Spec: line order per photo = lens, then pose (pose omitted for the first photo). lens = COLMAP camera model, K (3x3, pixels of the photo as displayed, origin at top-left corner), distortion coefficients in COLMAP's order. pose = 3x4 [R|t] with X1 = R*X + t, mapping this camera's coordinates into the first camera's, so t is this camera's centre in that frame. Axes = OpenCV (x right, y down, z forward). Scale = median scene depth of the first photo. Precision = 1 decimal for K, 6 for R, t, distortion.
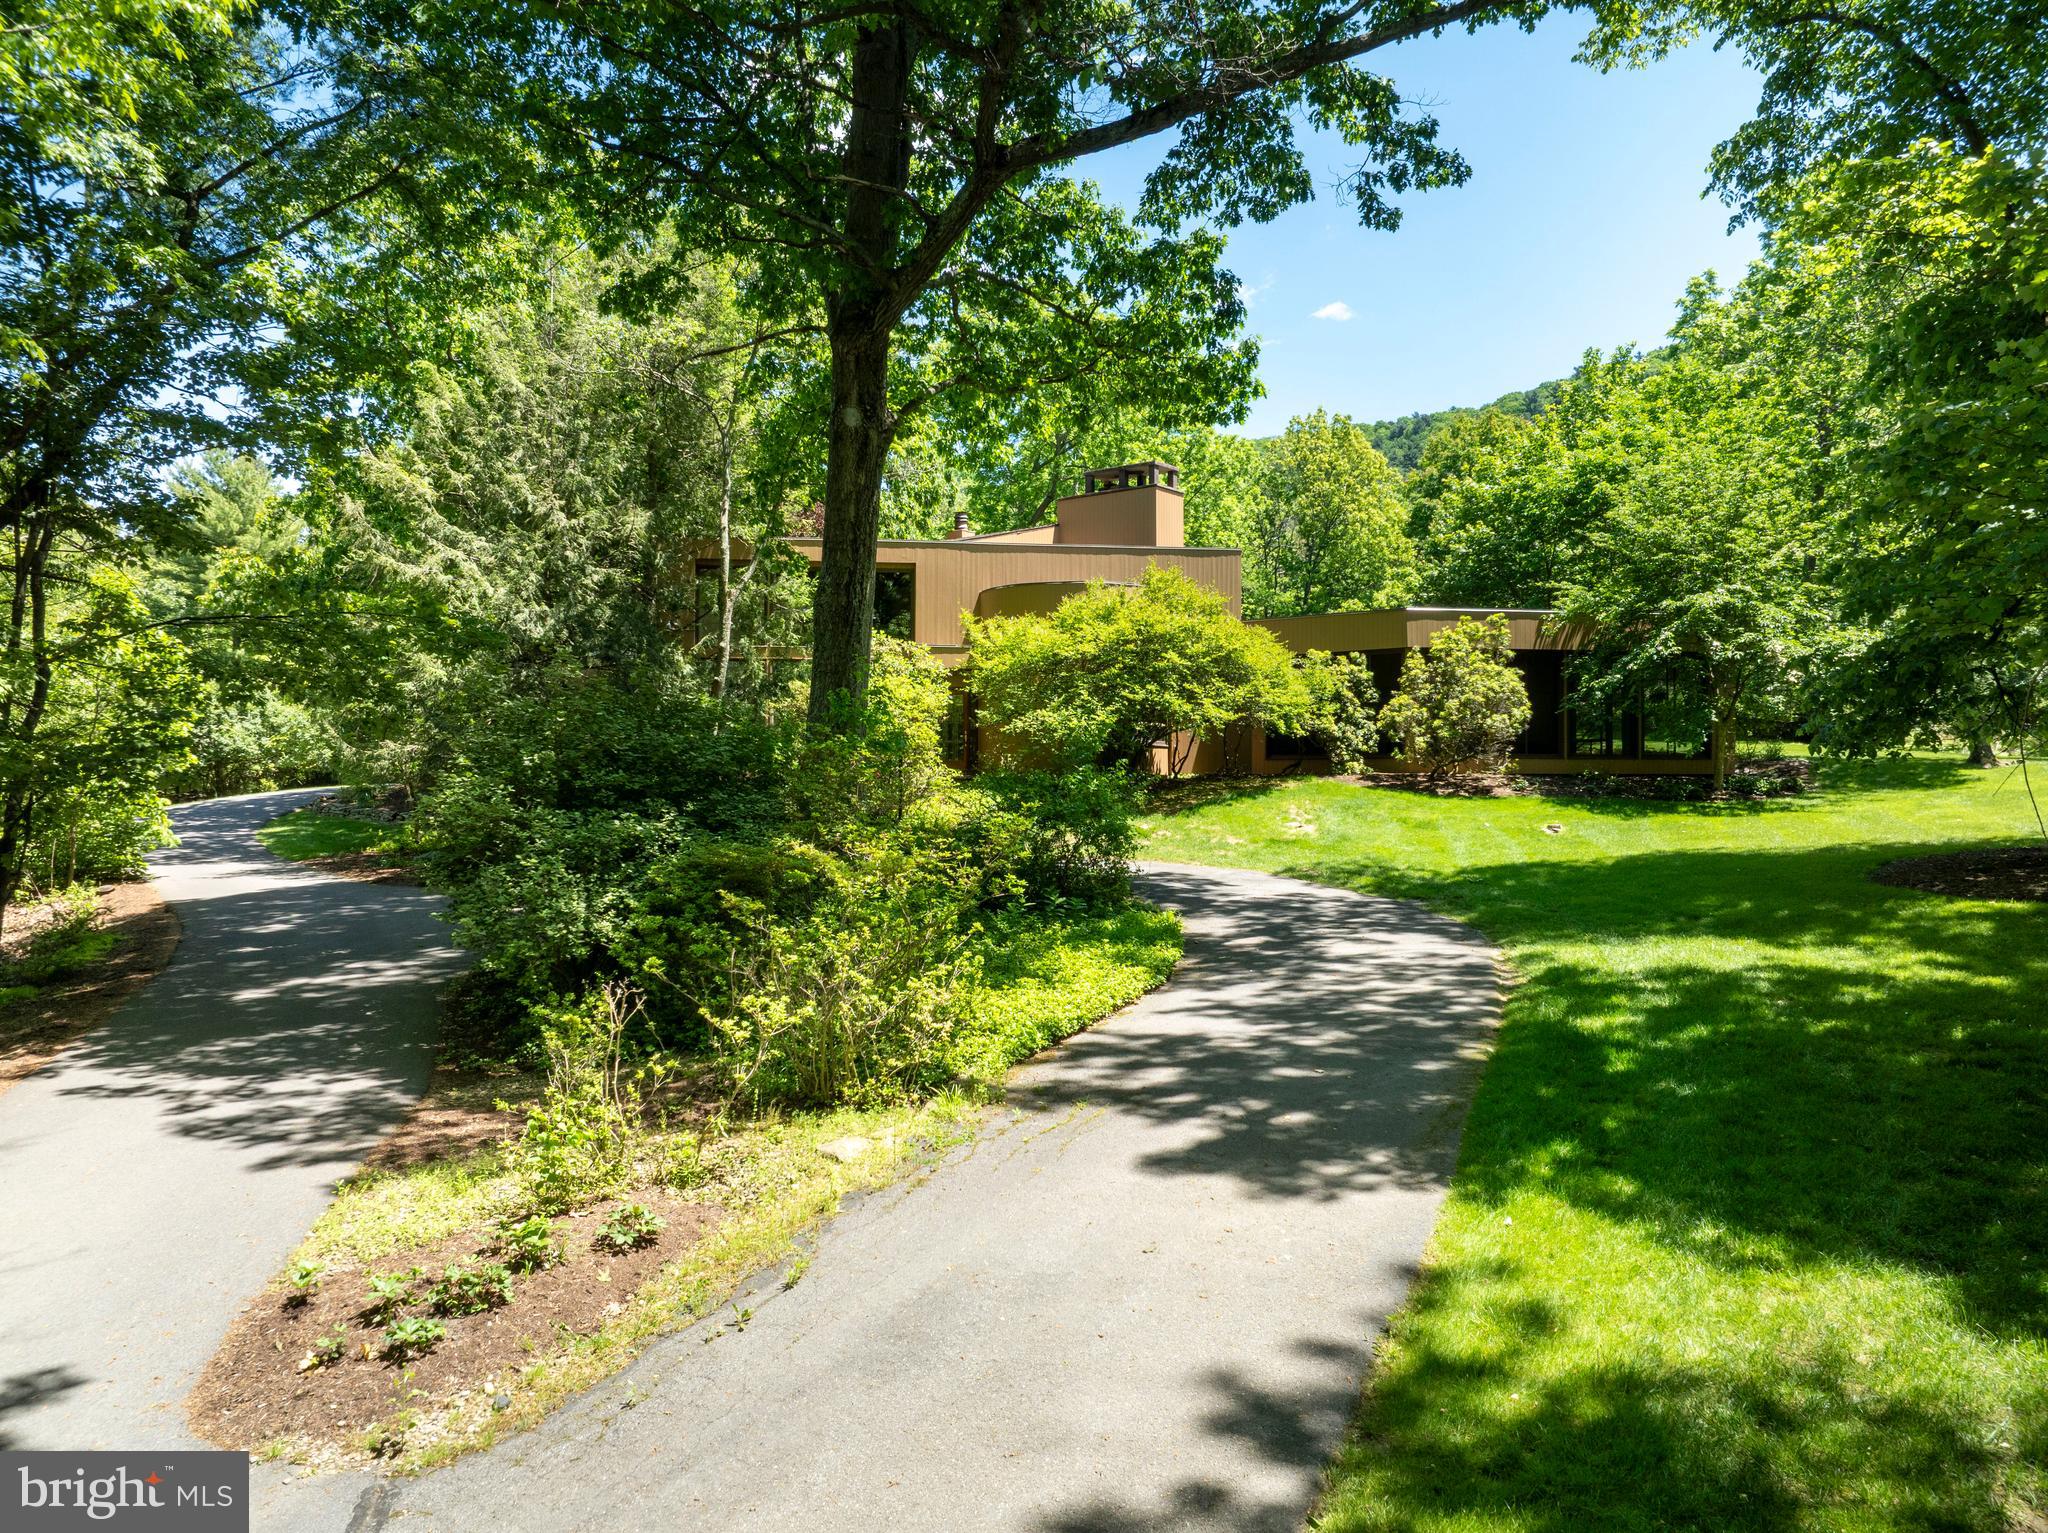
lens RADIAL K [[1440.1, 0, 1026.4], [0, 1440.1, 754.8], [0, 0, 1]] dist [-0.037367, -0.000487]
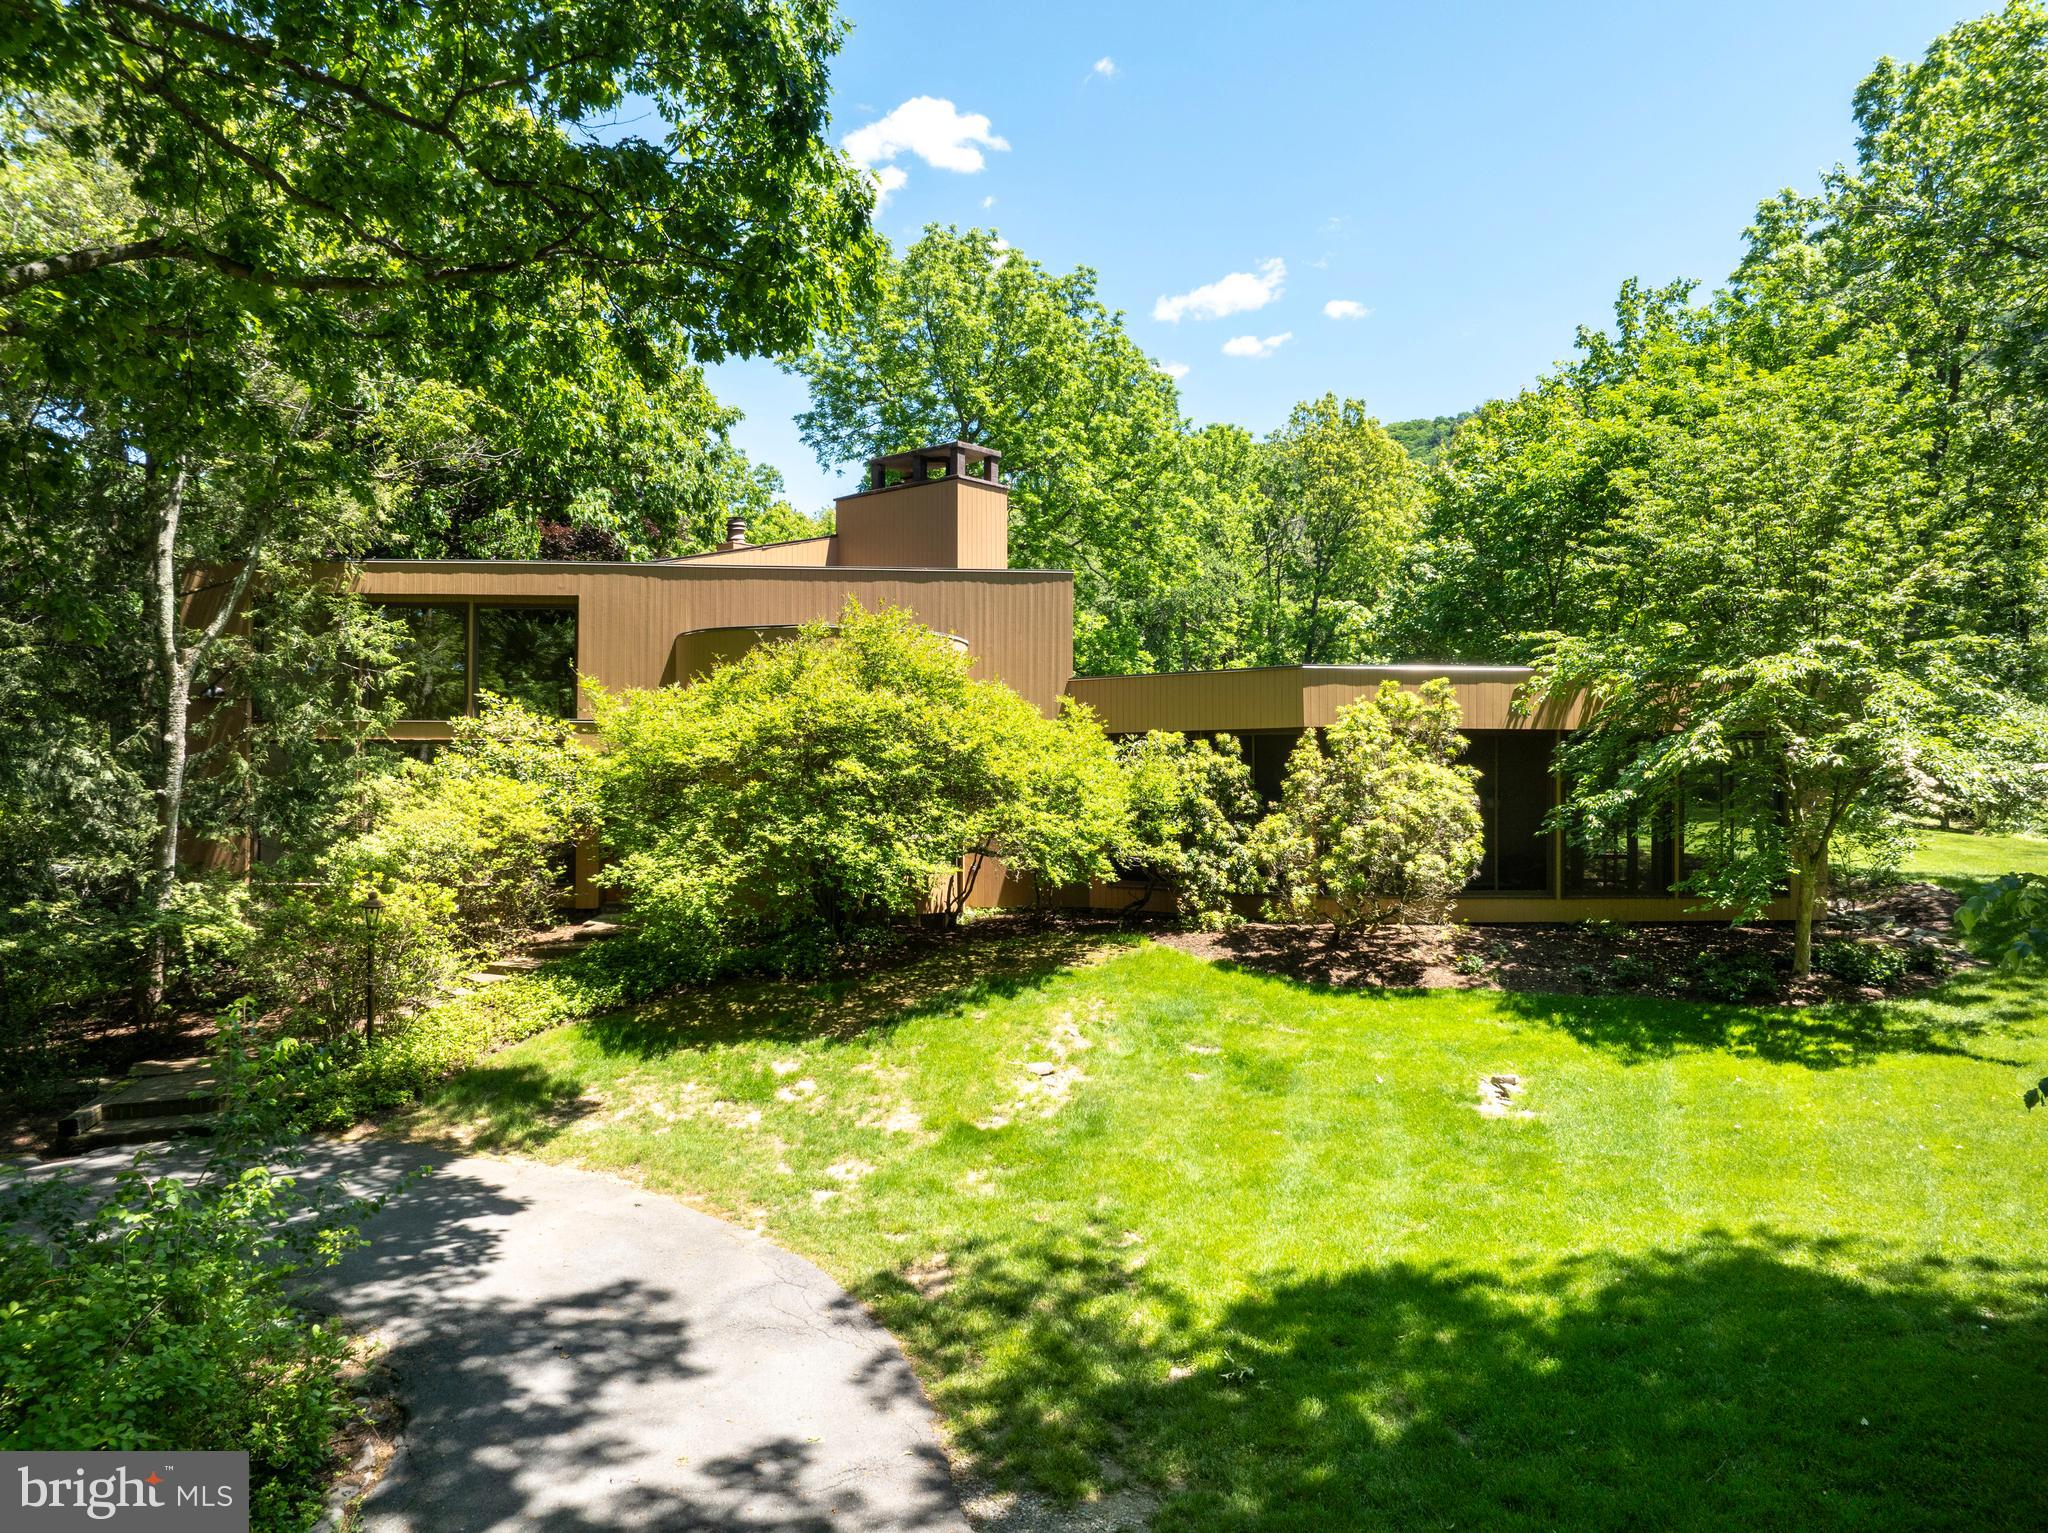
lens RADIAL K [[1440.1, 0, 1026.4], [0, 1440.1, 754.8], [0, 0, 1]] dist [-0.037367, -0.000487]
pose [[0.999061, 0.002243, -0.043270, 0.180427], [-0.002220, 0.999997, 0.000585, -0.066871], [0.043271, -0.000489, 0.999063, 0.378455]]
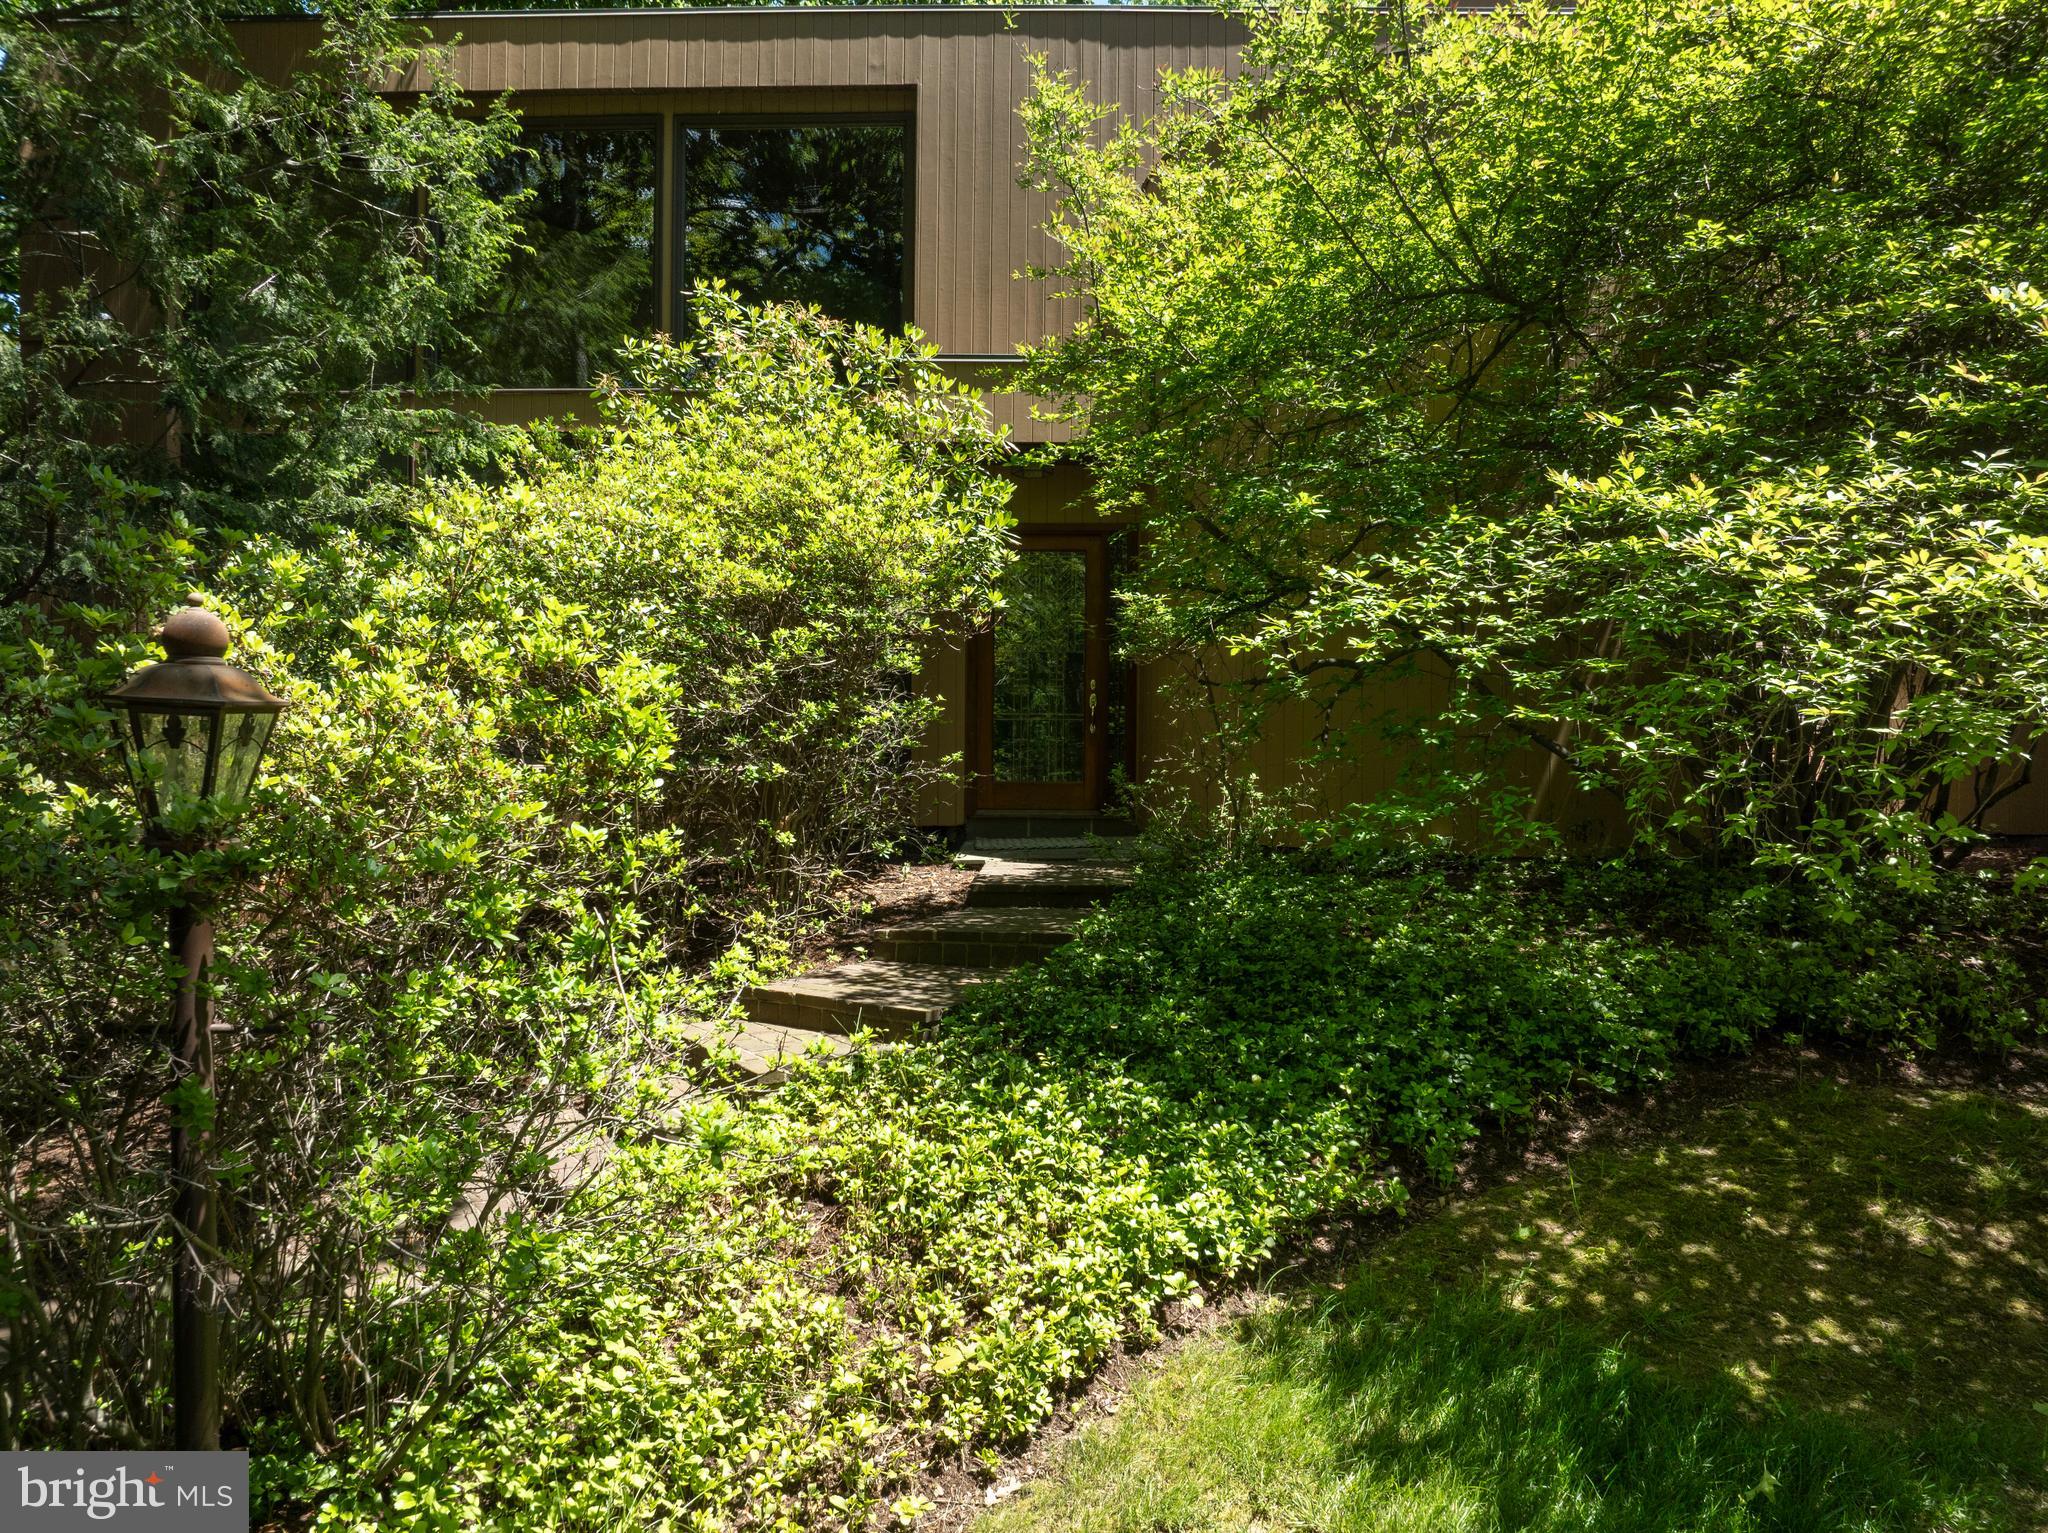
lens RADIAL K [[1440.1, 0, 1026.4], [0, 1440.1, 754.8], [0, 0, 1]] dist [-0.037367, -0.000487]
pose [[0.989727, 0.007413, -0.142780, -0.016132], [-0.002930, 0.999497, 0.031578, -0.011817], [0.142942, -0.030835, 0.989251, 0.805338]]
